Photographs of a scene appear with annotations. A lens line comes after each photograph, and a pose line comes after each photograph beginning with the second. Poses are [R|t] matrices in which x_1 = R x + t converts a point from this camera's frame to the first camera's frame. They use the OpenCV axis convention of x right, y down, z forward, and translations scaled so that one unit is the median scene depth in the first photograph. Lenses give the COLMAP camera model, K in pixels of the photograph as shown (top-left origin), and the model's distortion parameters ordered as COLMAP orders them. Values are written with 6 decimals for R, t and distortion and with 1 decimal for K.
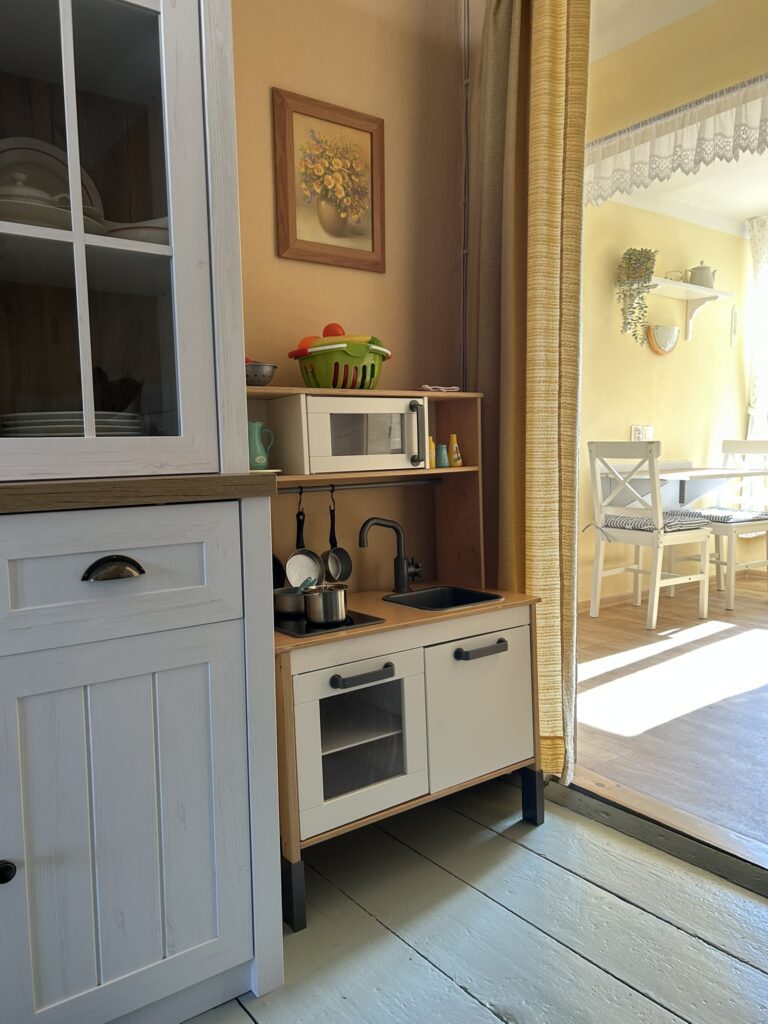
lens RADIAL K [[759.3, 0, 384.0], [0, 759.3, 512.0], [0, 0, 1]] dist [0.002553, 0.002811]
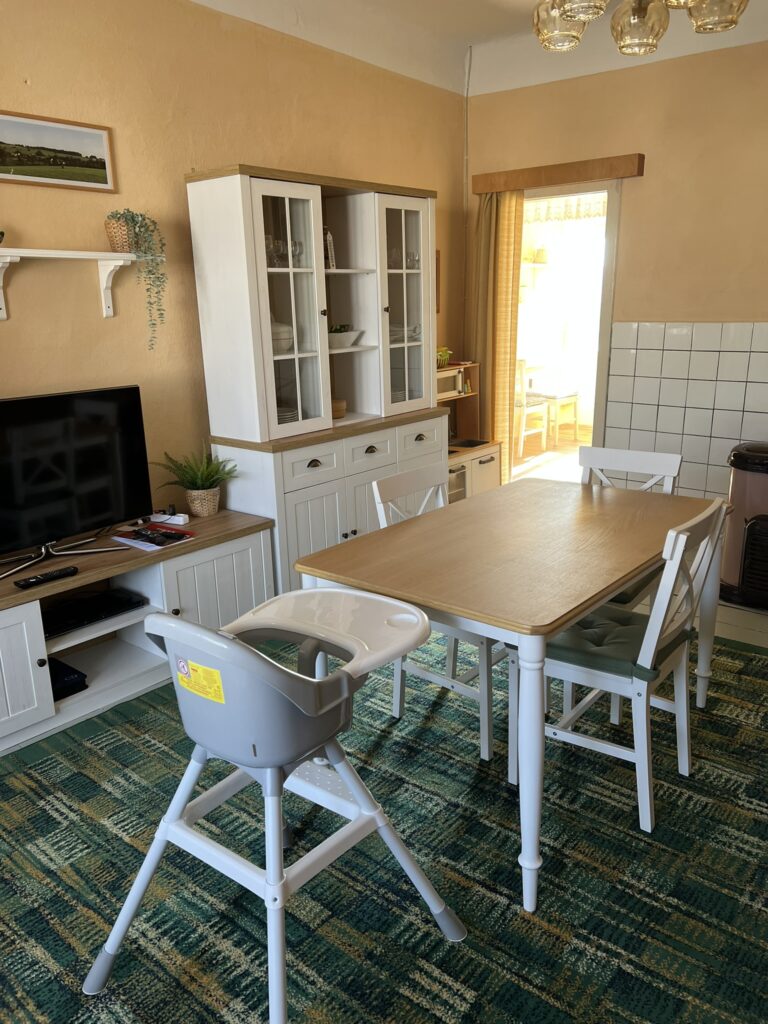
lens RADIAL K [[750.7, 0, 384.0], [0, 750.7, 512.0], [0, 0, 1]] dist [-0.008685, -0.004890]
pose [[0.971842, -0.073948, 0.223730, -0.427464], [0.031398, 0.981654, 0.188070, -0.081270], [-0.233533, -0.175749, 0.956334, -0.781424]]
